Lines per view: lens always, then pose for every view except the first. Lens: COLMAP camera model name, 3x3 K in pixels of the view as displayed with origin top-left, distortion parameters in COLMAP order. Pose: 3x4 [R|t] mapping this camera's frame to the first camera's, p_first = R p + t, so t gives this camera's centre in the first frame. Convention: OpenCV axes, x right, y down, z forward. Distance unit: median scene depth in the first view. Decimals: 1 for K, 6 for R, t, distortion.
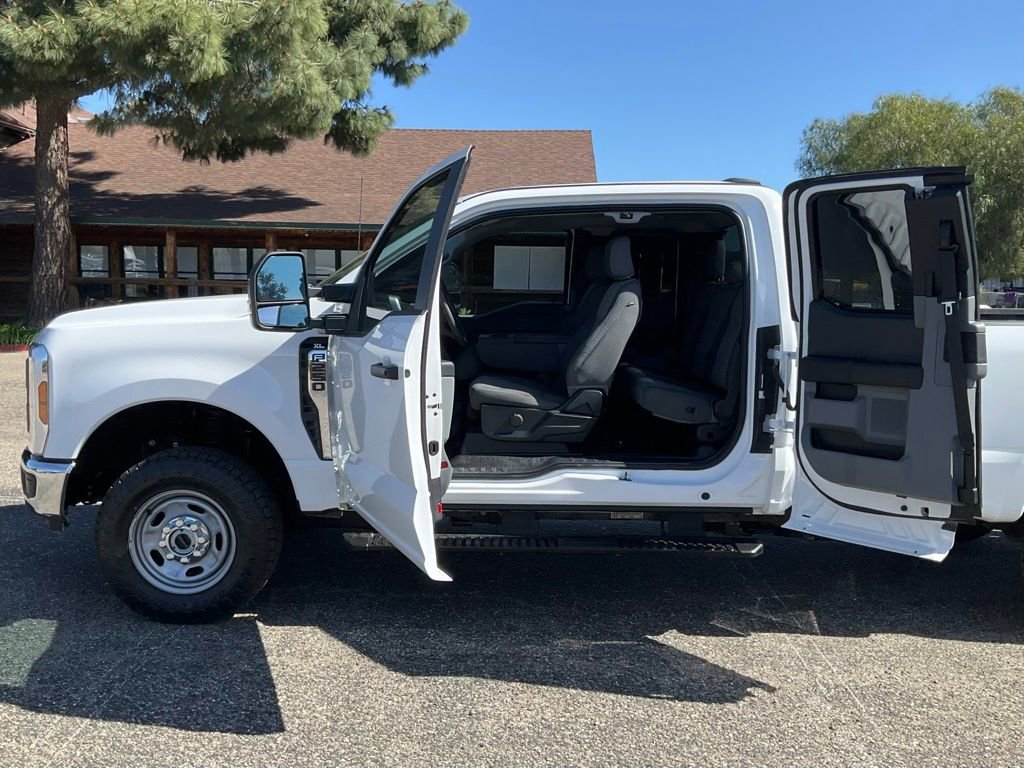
lens RADIAL K [[956.8, 0, 488.7], [0, 956.8, 373.3], [0, 0, 1]] dist [0.107615, -0.242877]
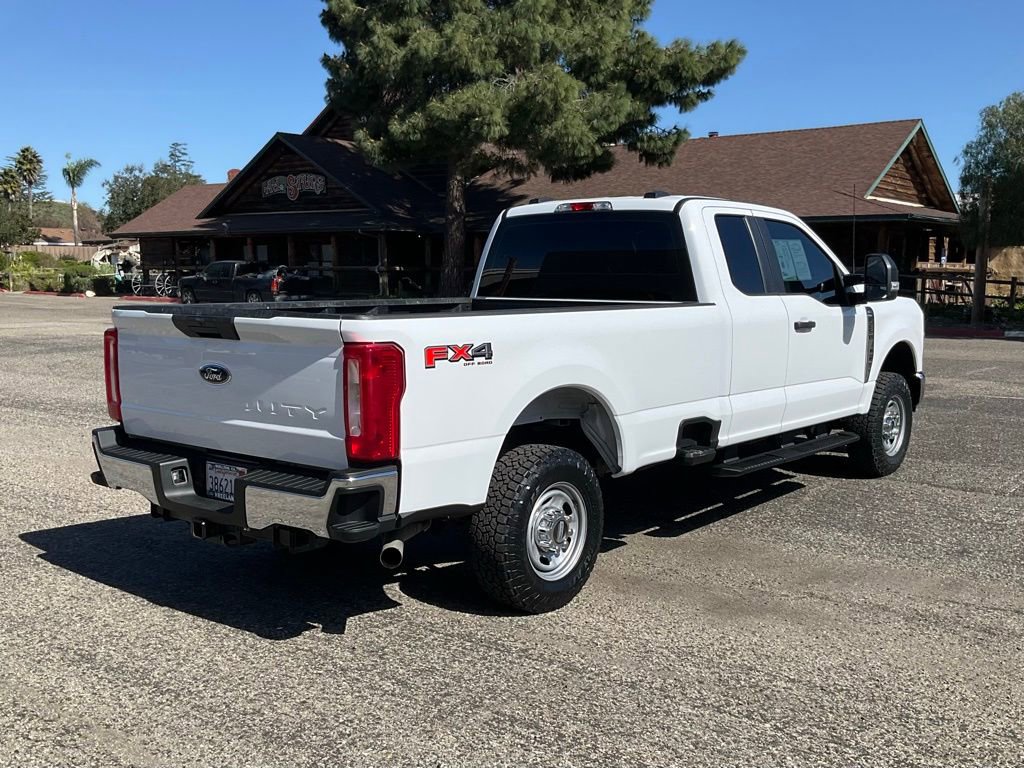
lens RADIAL K [[1070.3, 0, 512.0], [0, 1070.3, 384.0], [0, 0, 1]] dist [0.128024, -0.302830]
pose [[0.809226, 0.047437, -0.585579, 3.061780], [-0.041632, 0.998859, 0.023384, 0.209736], [0.586021, 0.005456, 0.810278, -1.579982]]
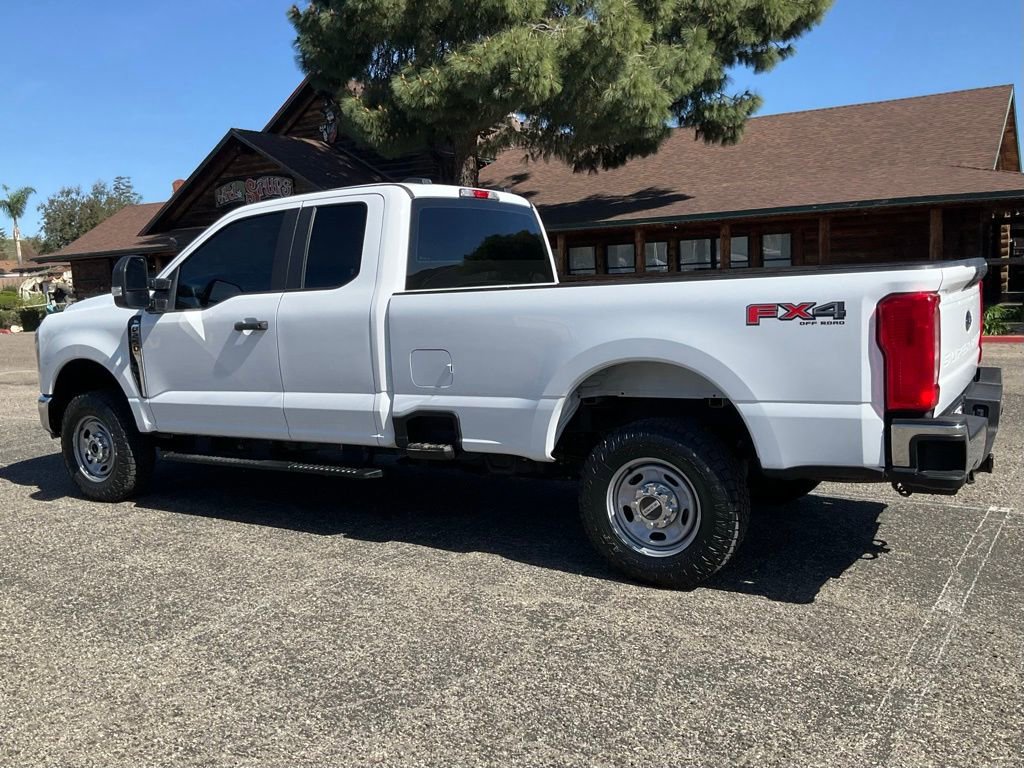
lens RADIAL K [[920.2, 0, 512.0], [0, 920.2, 384.0], [0, 0, 1]] dist [0.156428, -0.346456]
pose [[0.856871, 0.009091, -0.515450, 1.029213], [0.003599, 0.999715, 0.023616, 0.035020], [0.515518, -0.022091, 0.856594, 0.048288]]
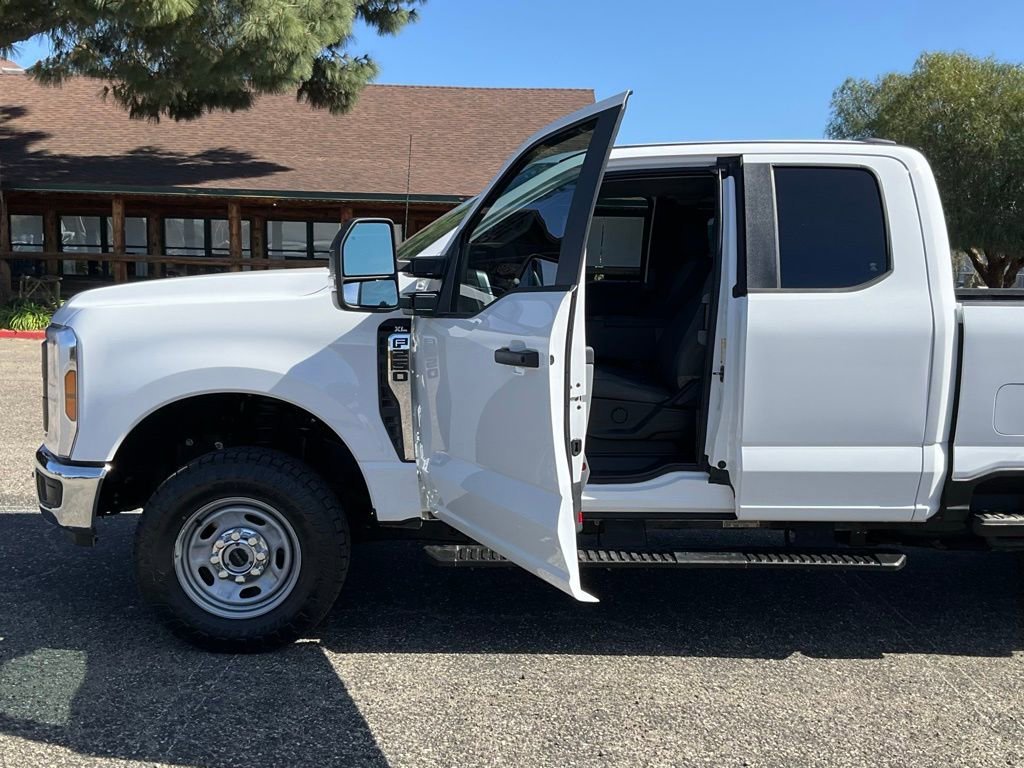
lens RADIAL K [[1070.3, 0, 512.0], [0, 1070.3, 384.0], [0, 0, 1]] dist [0.128024, -0.302830]
pose [[0.998814, -0.000814, 0.048677, -0.118734], [-0.000118, 0.999817, 0.019138, 0.002208], [-0.048683, -0.019121, 0.998631, 0.035939]]
